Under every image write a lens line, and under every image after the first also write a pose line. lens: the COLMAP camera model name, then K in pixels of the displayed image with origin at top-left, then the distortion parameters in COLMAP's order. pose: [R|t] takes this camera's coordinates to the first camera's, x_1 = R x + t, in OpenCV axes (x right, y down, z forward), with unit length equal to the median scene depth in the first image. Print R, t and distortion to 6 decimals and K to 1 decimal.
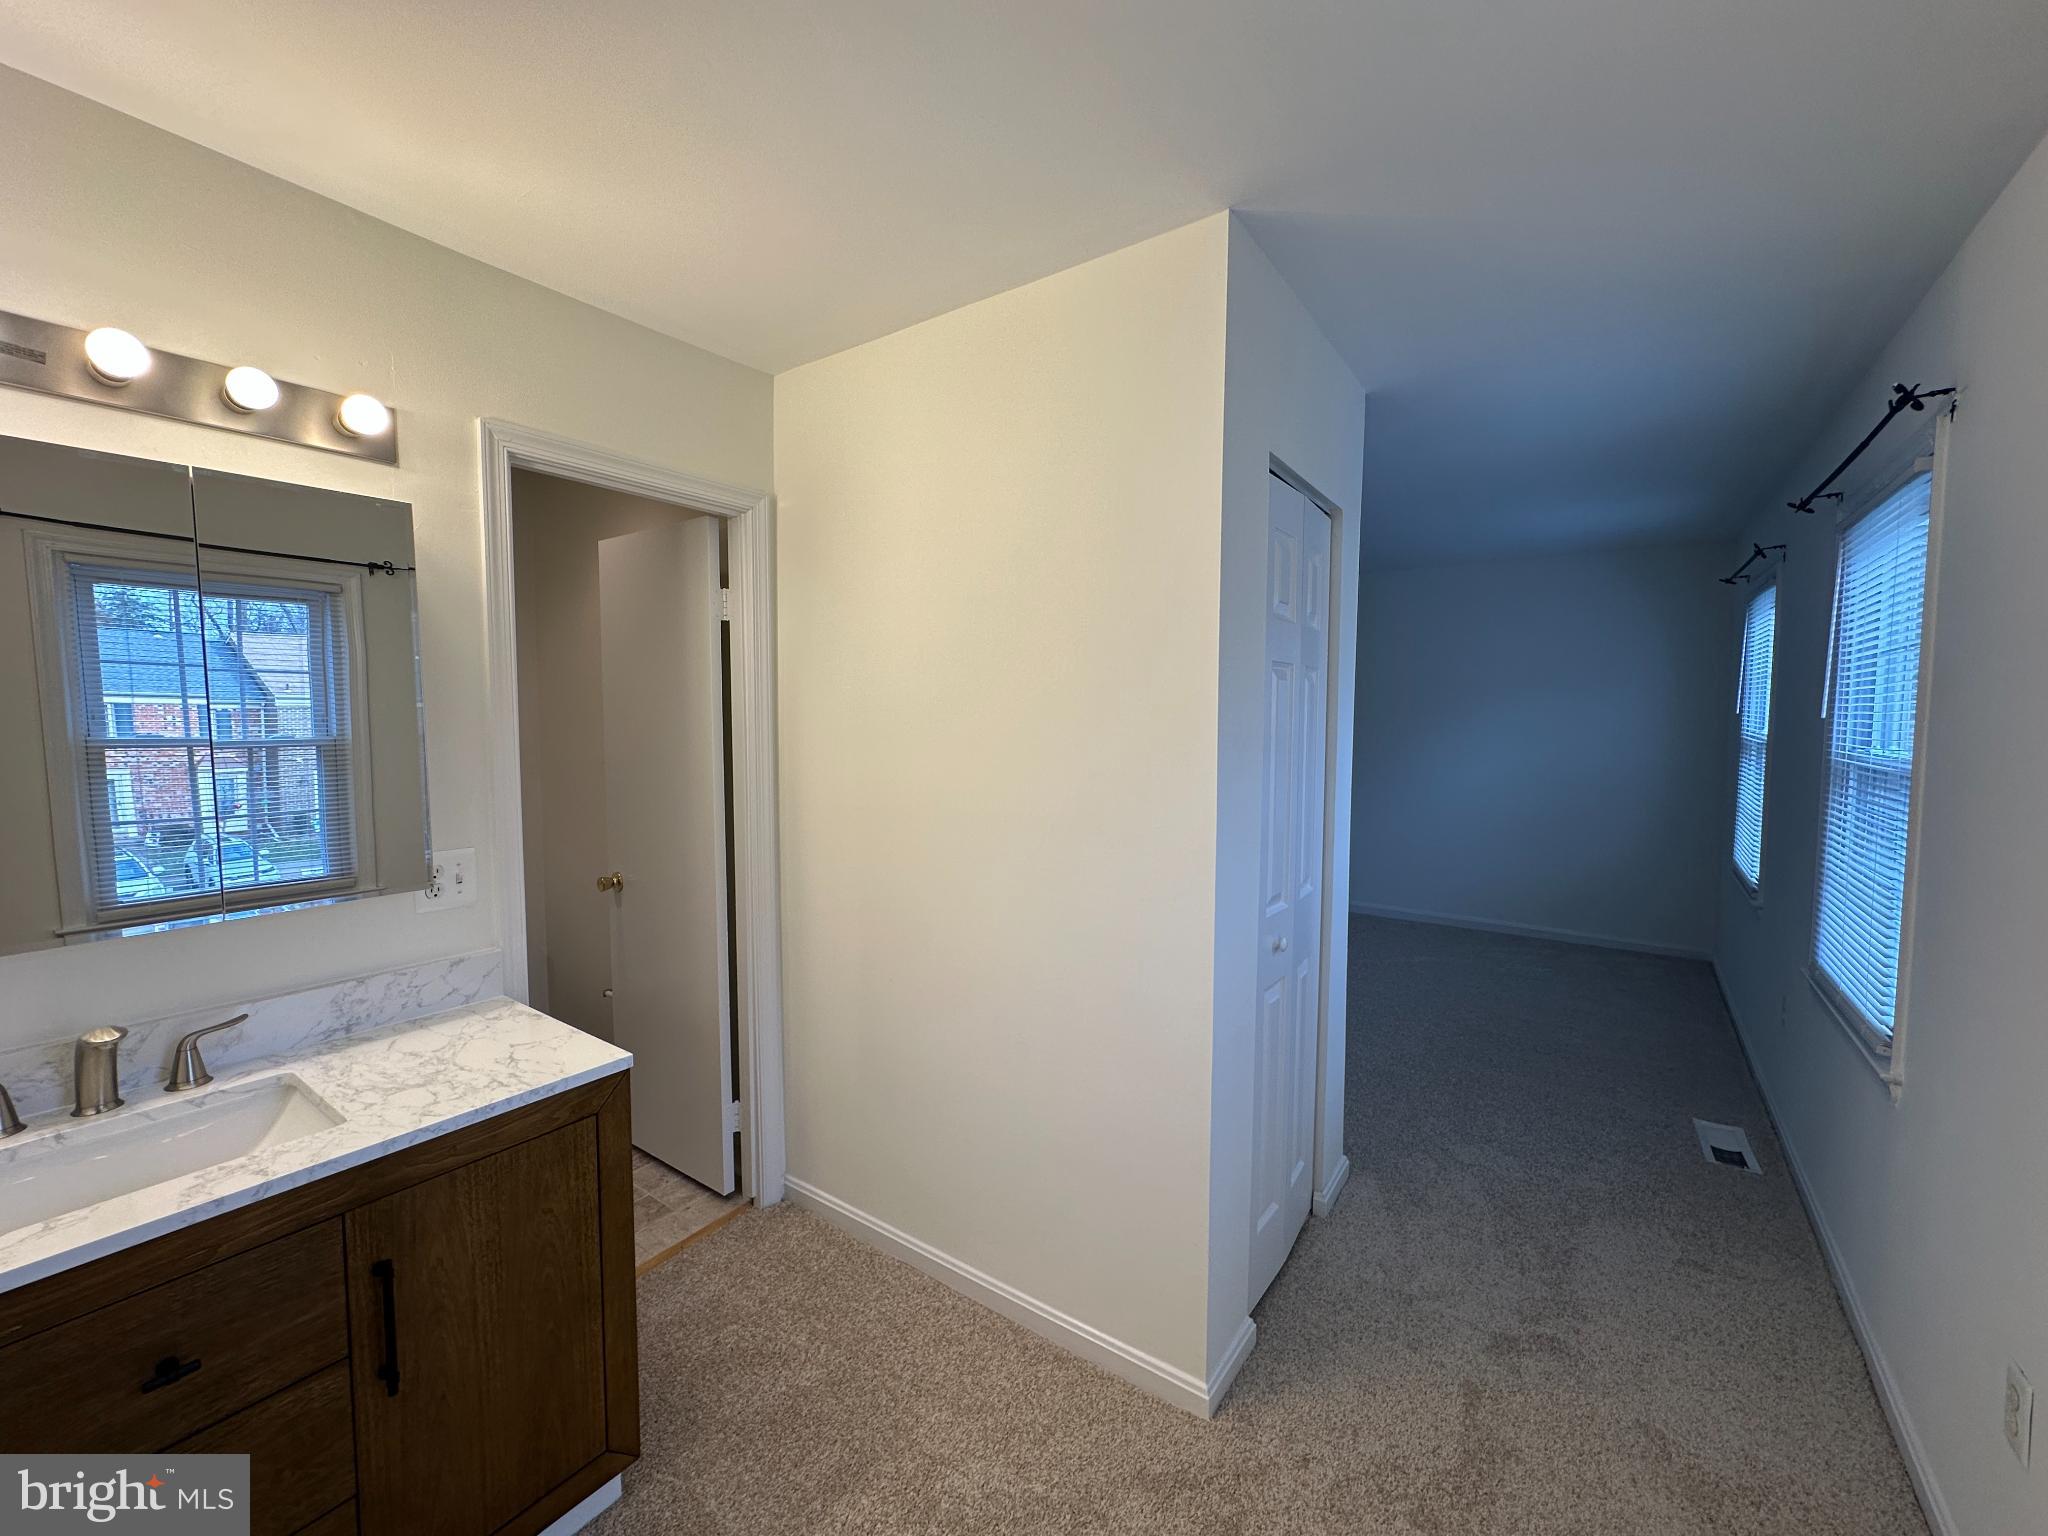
lens RADIAL K [[814.9, 0, 1018.2], [0, 814.9, 769.0], [0, 0, 1]] dist [-0.002163, 0.000883]
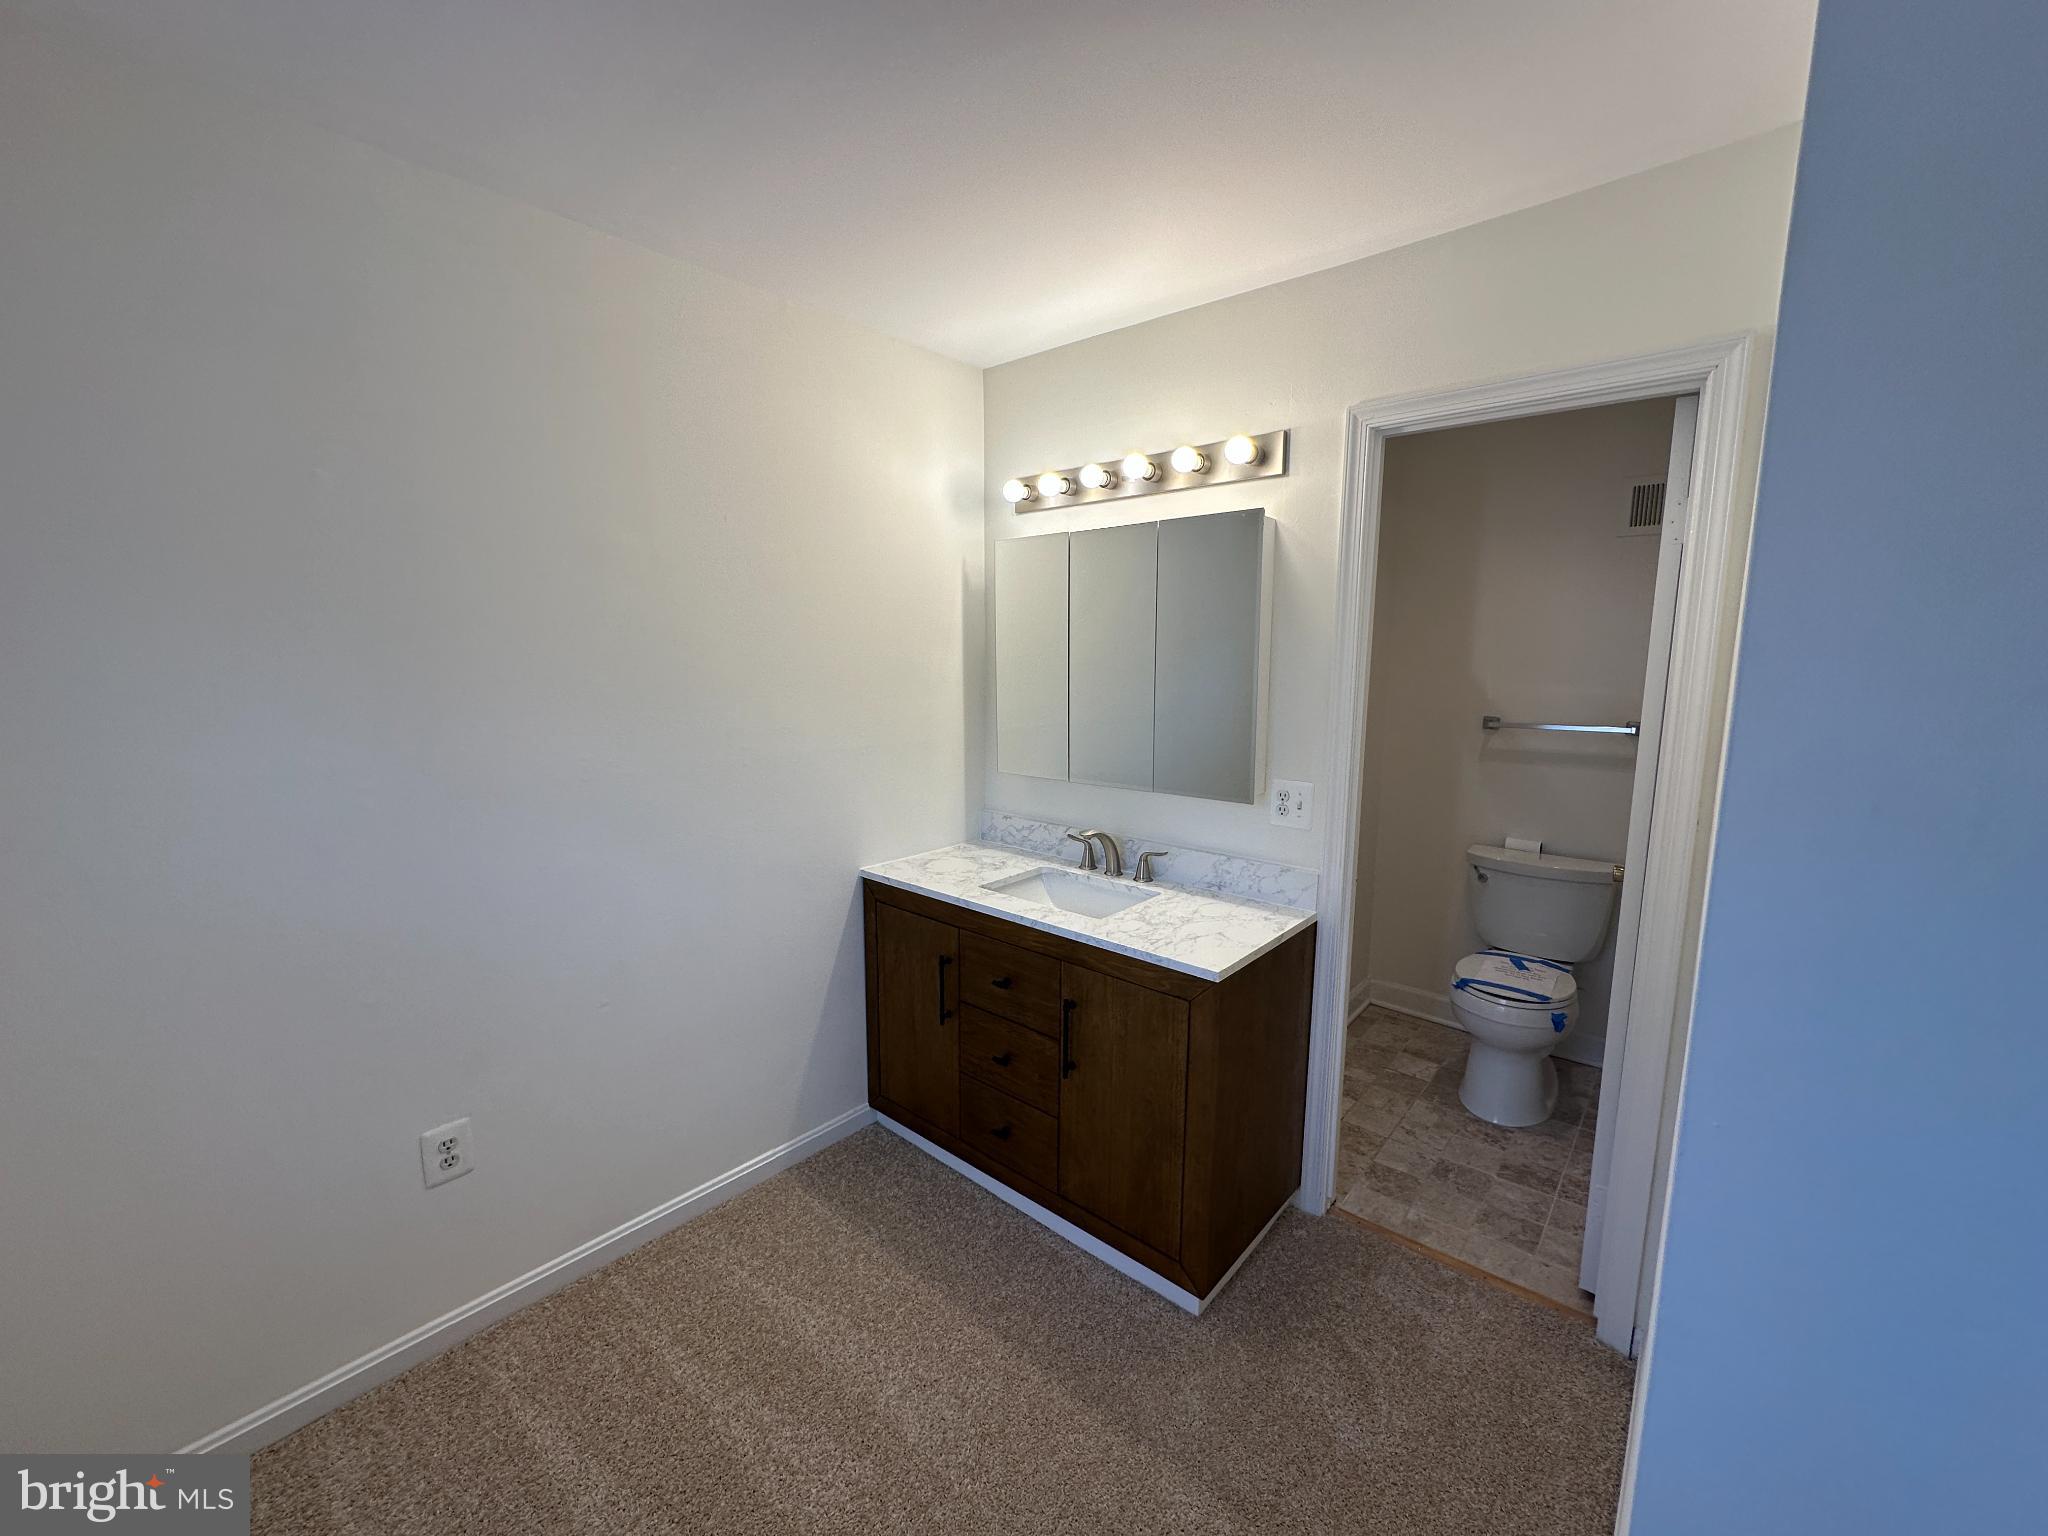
lens RADIAL K [[814.9, 0, 1031.7], [0, 814.9, 770.2], [0, 0, 1]] dist [-0.002163, 0.000883]
pose [[-0.084222, 0.143307, -0.986088, 0.636515], [-0.072907, 0.986065, 0.149531, -0.083353], [0.993776, 0.084487, -0.072601, 0.787553]]
